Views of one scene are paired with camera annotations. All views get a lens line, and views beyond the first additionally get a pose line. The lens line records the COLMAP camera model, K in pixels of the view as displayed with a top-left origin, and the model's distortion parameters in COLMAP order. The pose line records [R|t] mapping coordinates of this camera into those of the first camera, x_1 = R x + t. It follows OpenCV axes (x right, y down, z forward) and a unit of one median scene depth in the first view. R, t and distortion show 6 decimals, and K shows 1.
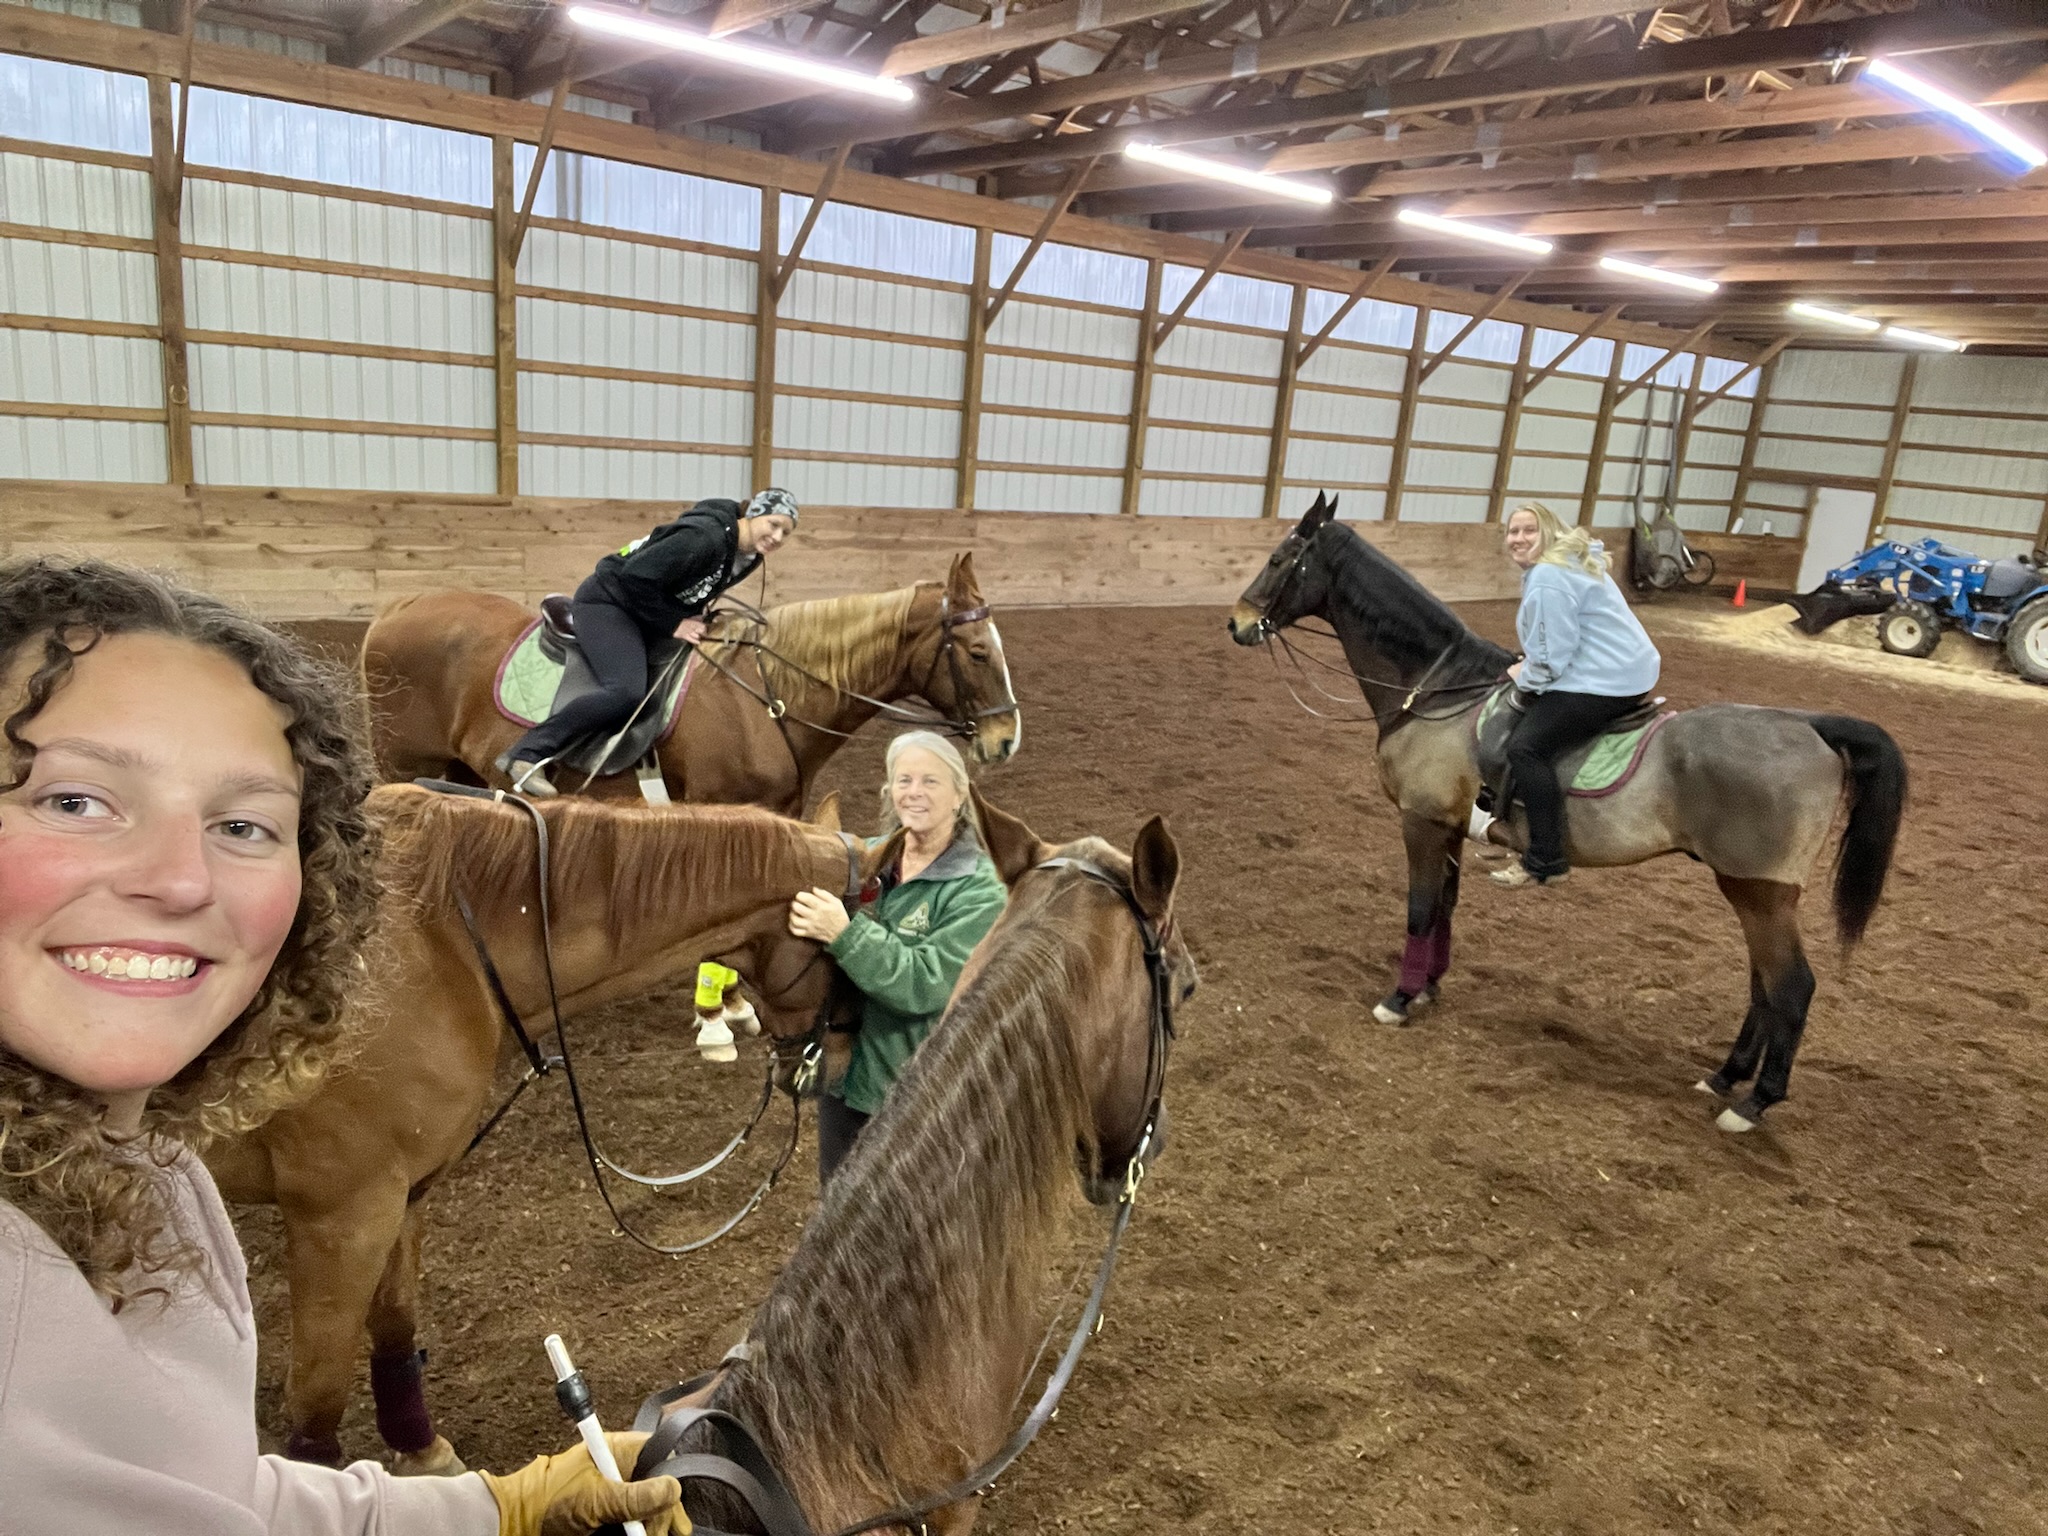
lens RADIAL K [[1376.5, 0, 1012.6], [0, 1376.5, 795.8], [0, 0, 1]] dist [0.072328, -0.080380]
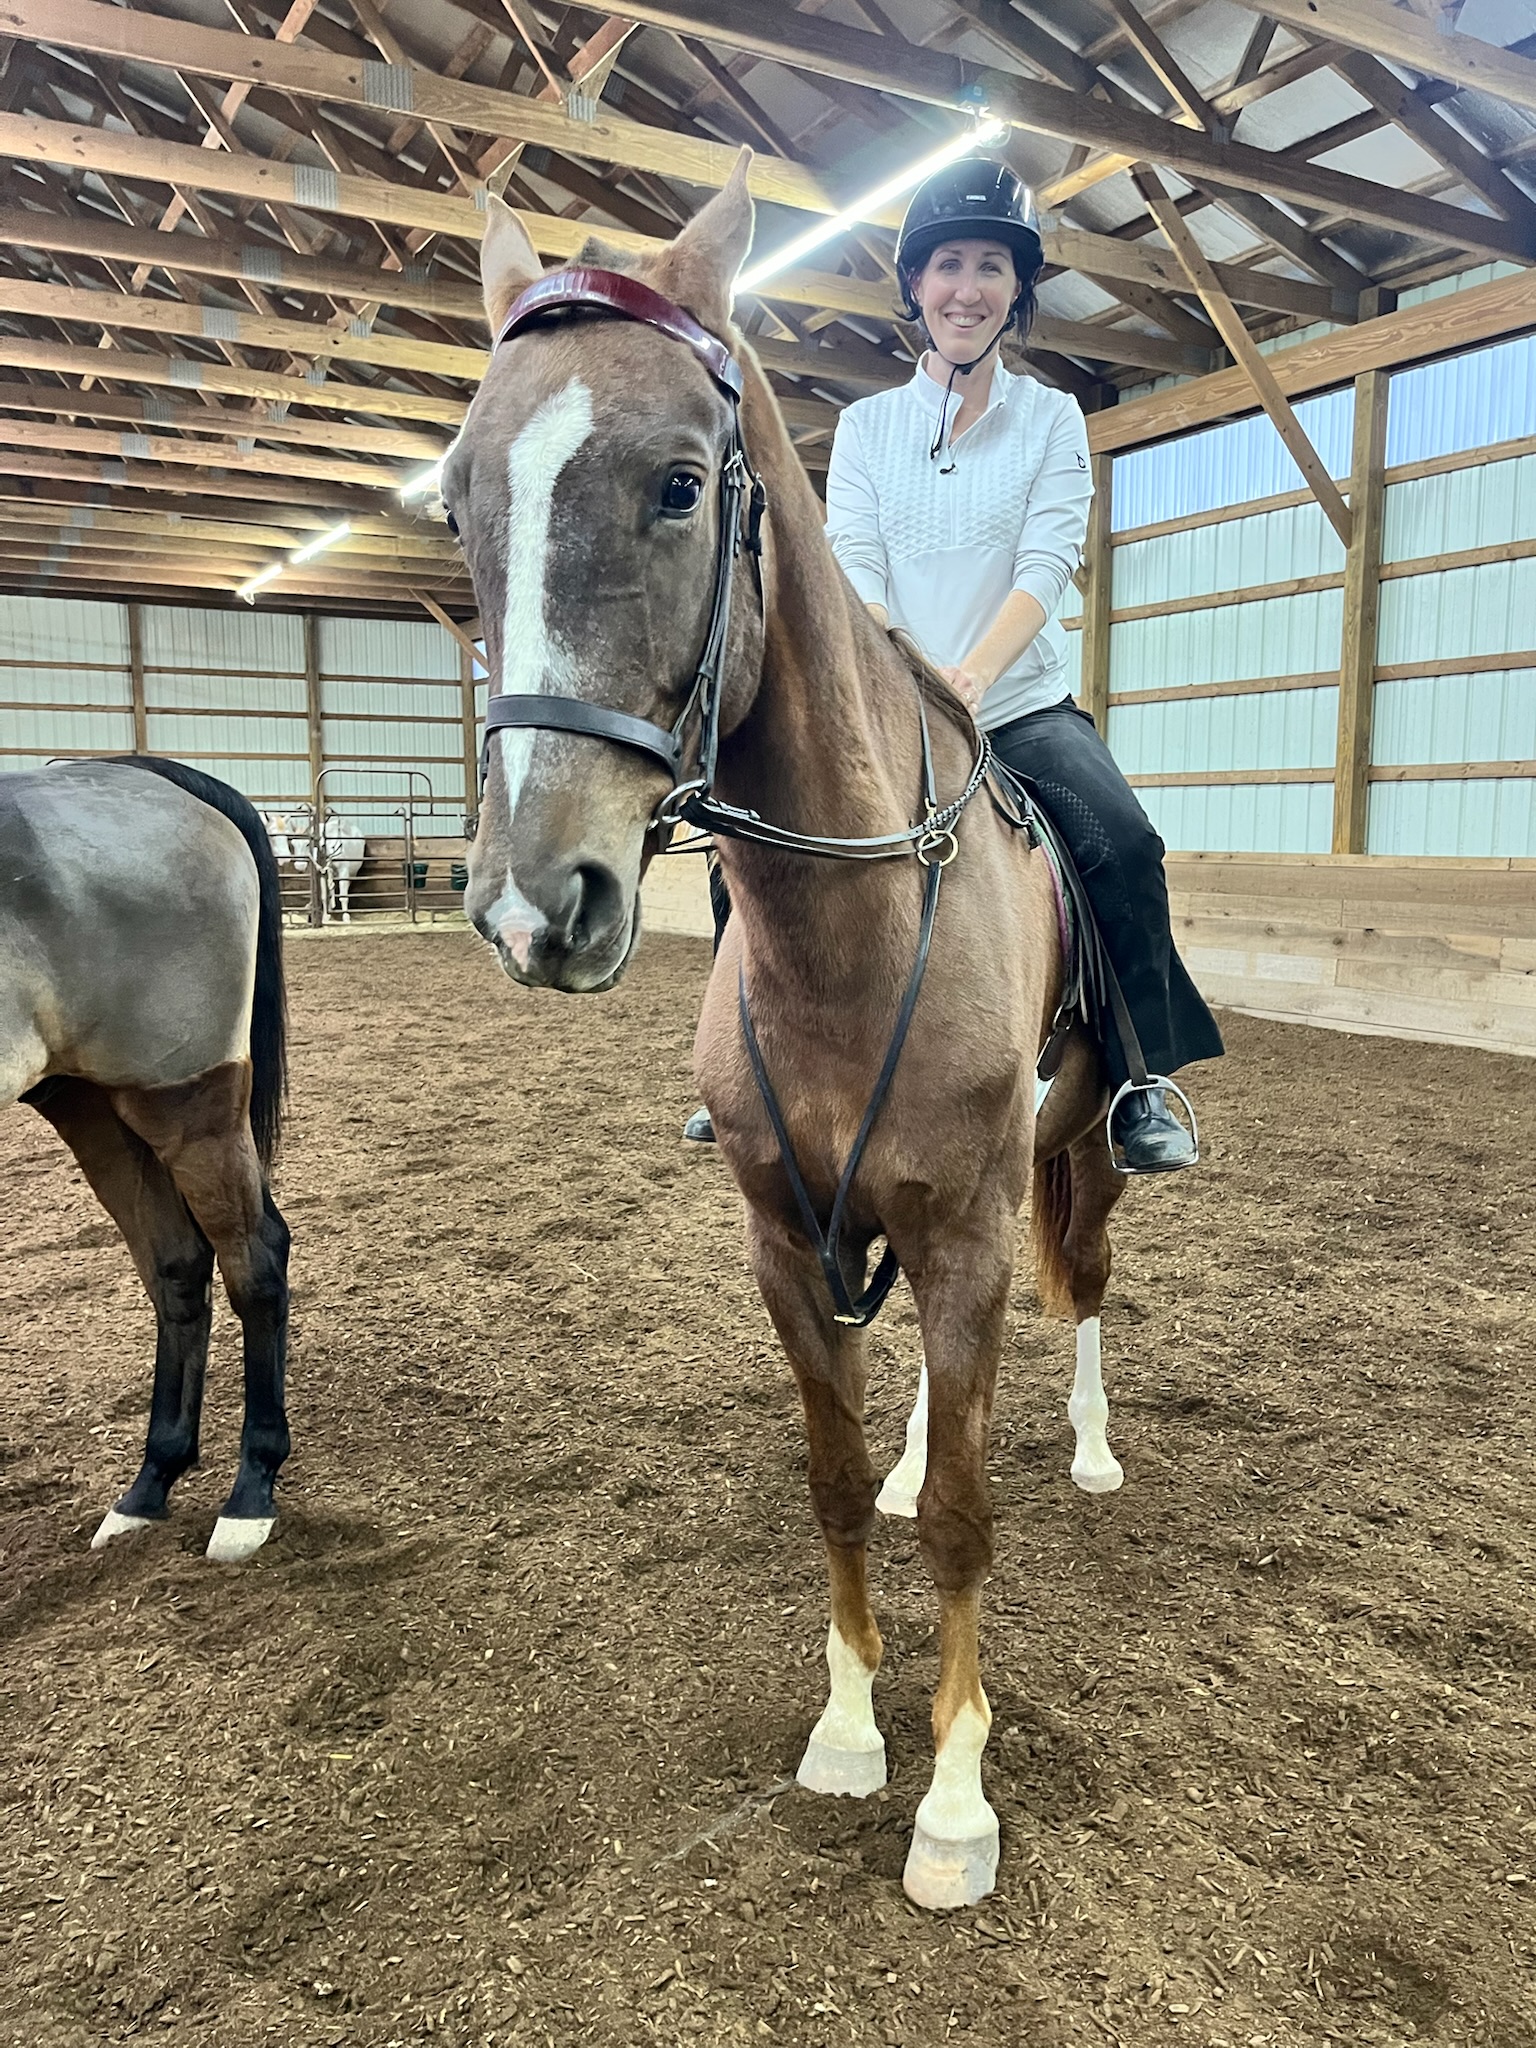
lens RADIAL K [[1549.0, 0, 776.6], [0, 1549.0, 1001.8], [0, 0, 1]] dist [0.061247, -0.081651]
pose [[0.118332, -0.198630, 0.972905, -0.002516], [0.283606, 0.945736, 0.158589, 0.002484], [-0.951612, 0.257156, 0.168244, 0.662406]]
